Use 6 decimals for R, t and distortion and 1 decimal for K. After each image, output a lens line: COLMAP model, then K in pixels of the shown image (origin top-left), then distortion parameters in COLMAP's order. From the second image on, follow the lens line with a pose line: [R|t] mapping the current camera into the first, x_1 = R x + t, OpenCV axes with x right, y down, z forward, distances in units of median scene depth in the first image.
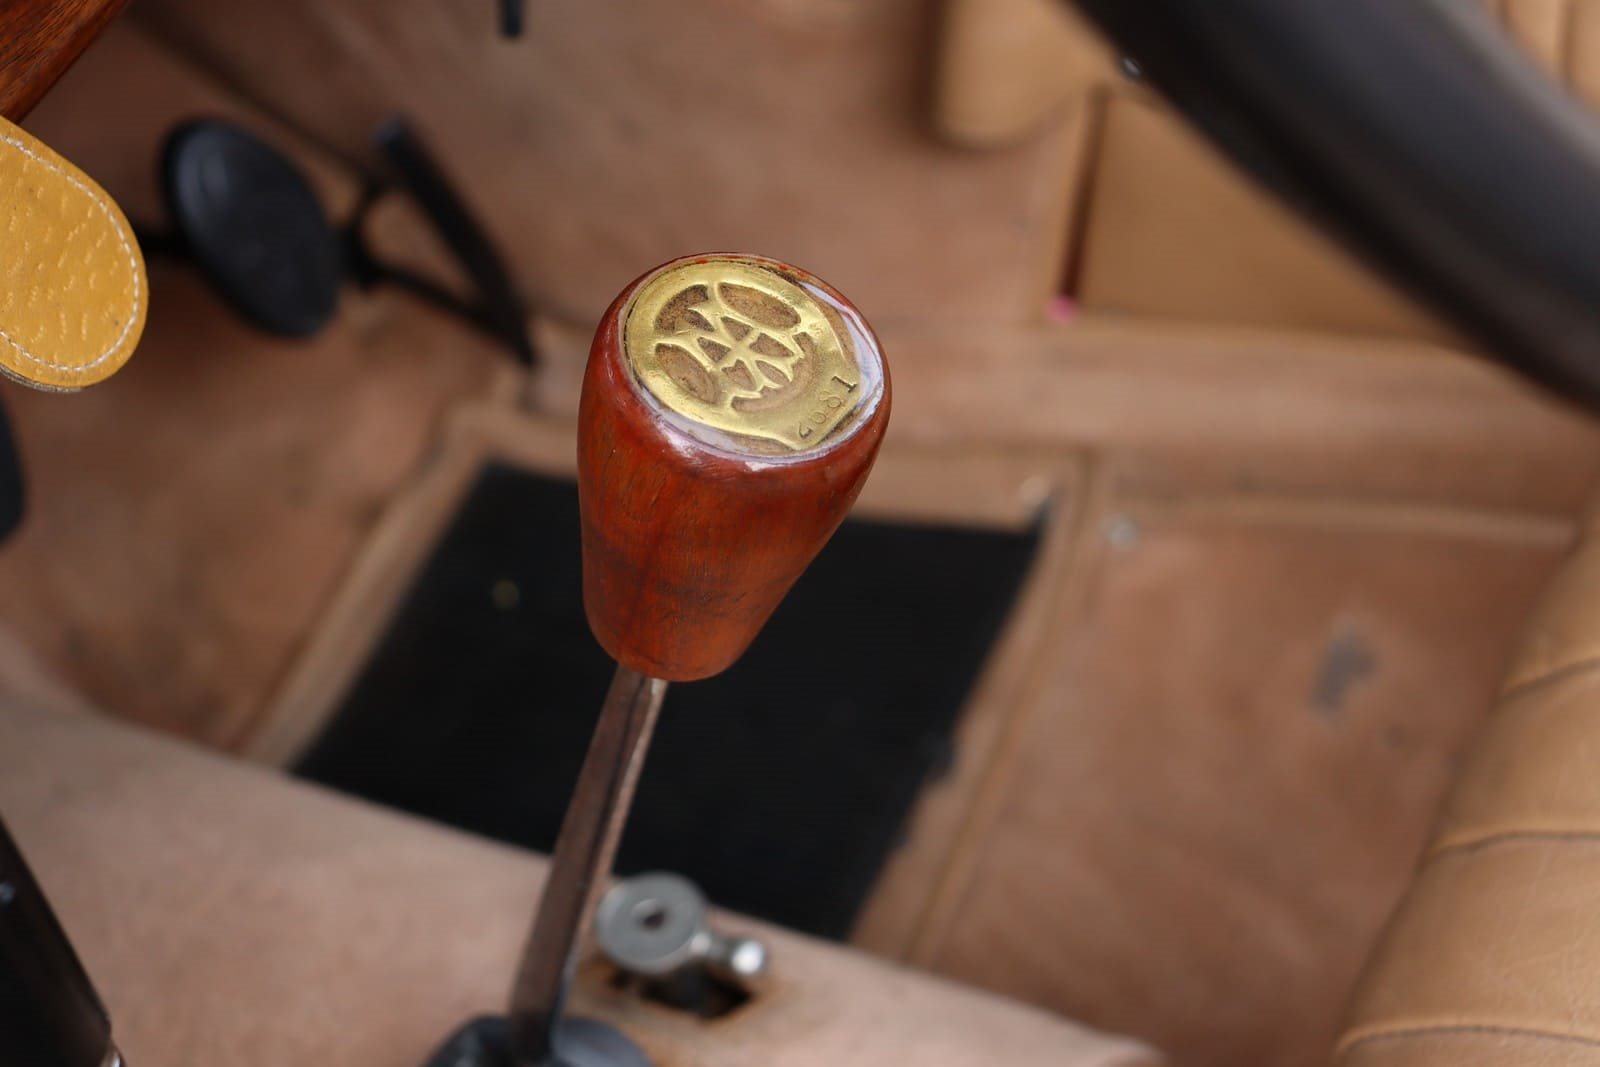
lens RADIAL K [[2289.9, 0, 800.0], [0, 2289.9, 533.5], [0, 0, 1]] dist [0.001386, 0.076324]
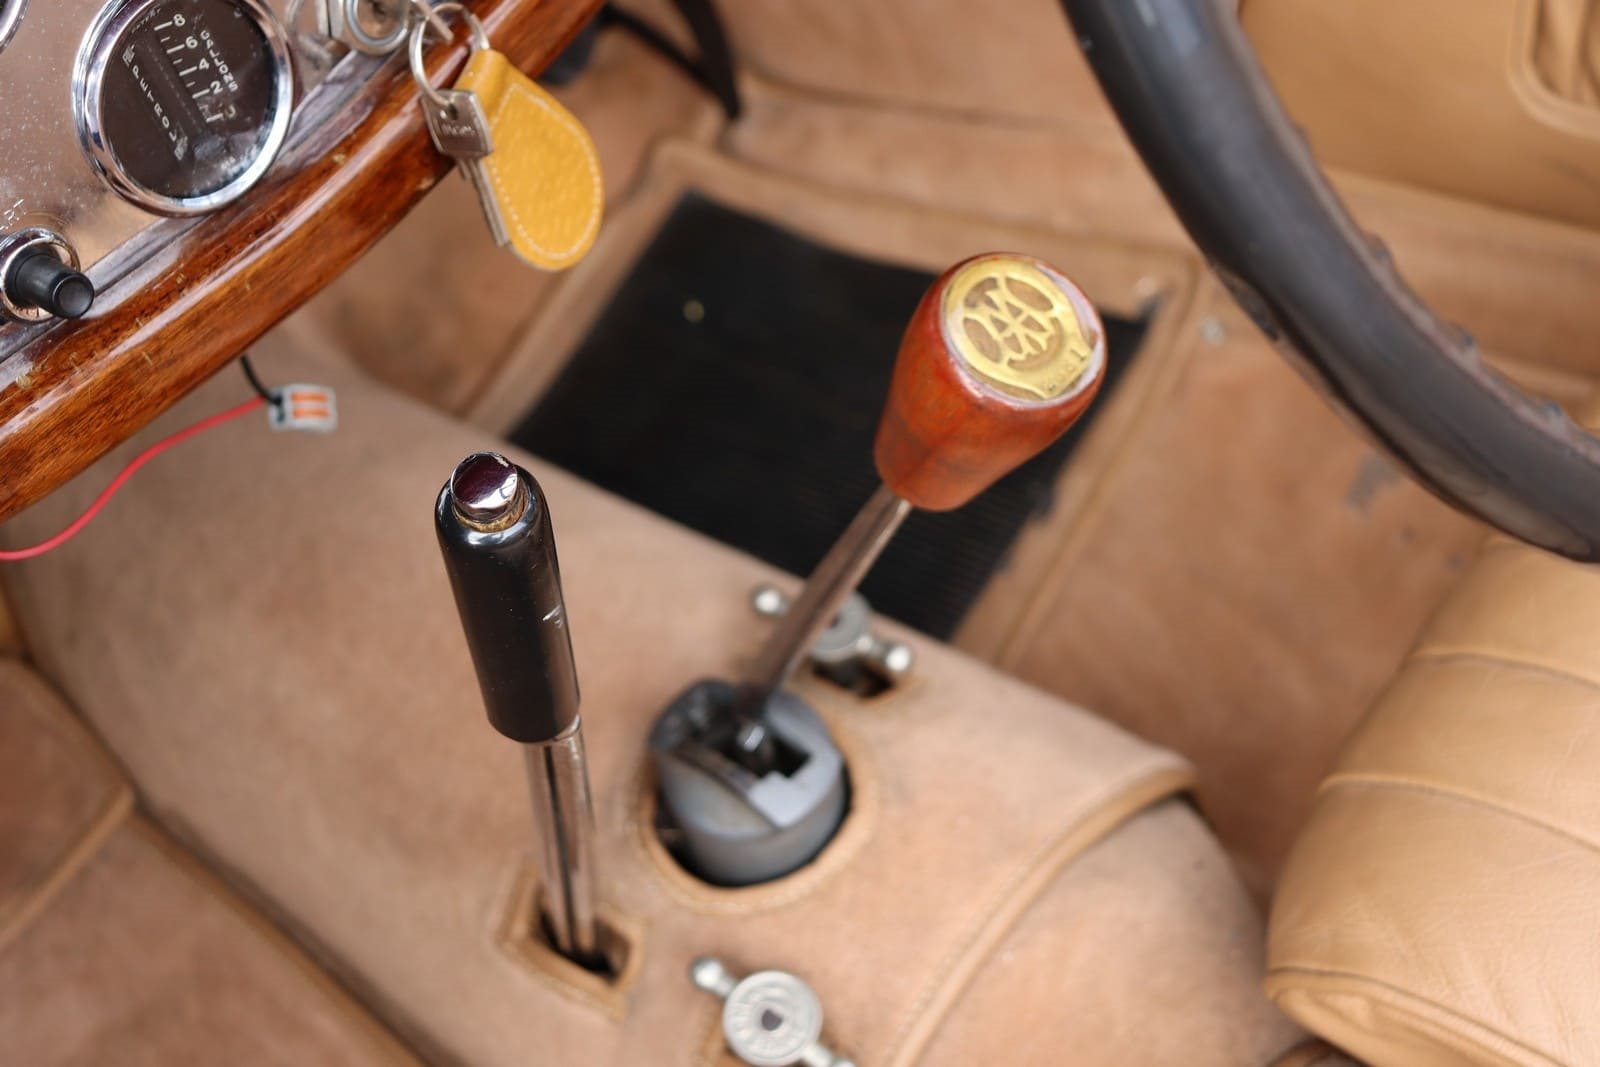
lens RADIAL K [[2289.9, 0, 800.0], [0, 2289.9, 533.5], [0, 0, 1]] dist [0.001386, 0.076324]
pose [[0.991774, 0.127785, -0.007379, -0.125557], [-0.124847, 0.978462, 0.164395, -0.159052], [0.028228, -0.162122, 0.986367, -0.502667]]
